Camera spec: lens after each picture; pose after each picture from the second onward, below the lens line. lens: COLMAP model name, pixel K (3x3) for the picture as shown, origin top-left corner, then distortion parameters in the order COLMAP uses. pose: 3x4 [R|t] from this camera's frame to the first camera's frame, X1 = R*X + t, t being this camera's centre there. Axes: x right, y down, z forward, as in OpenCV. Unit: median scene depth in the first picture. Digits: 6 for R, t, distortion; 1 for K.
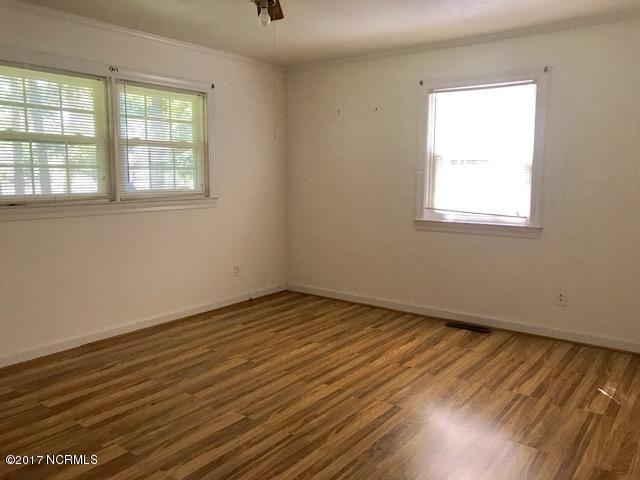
lens RADIAL K [[525.7, 0, 320.0], [0, 525.7, 240.0], [0, 0, 1]] dist [0.045358, 0.004375]
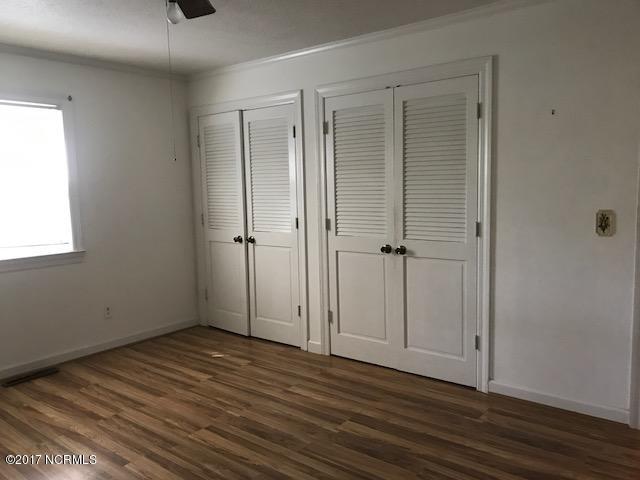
lens RADIAL K [[525.7, 0, 320.0], [0, 525.7, 240.0], [0, 0, 1]] dist [0.045358, 0.004375]
pose [[0.040858, -0.108906, 0.993212, -0.677127], [0.150371, 0.983391, 0.101643, -0.091220], [-0.987785, 0.145197, 0.056556, 0.557570]]
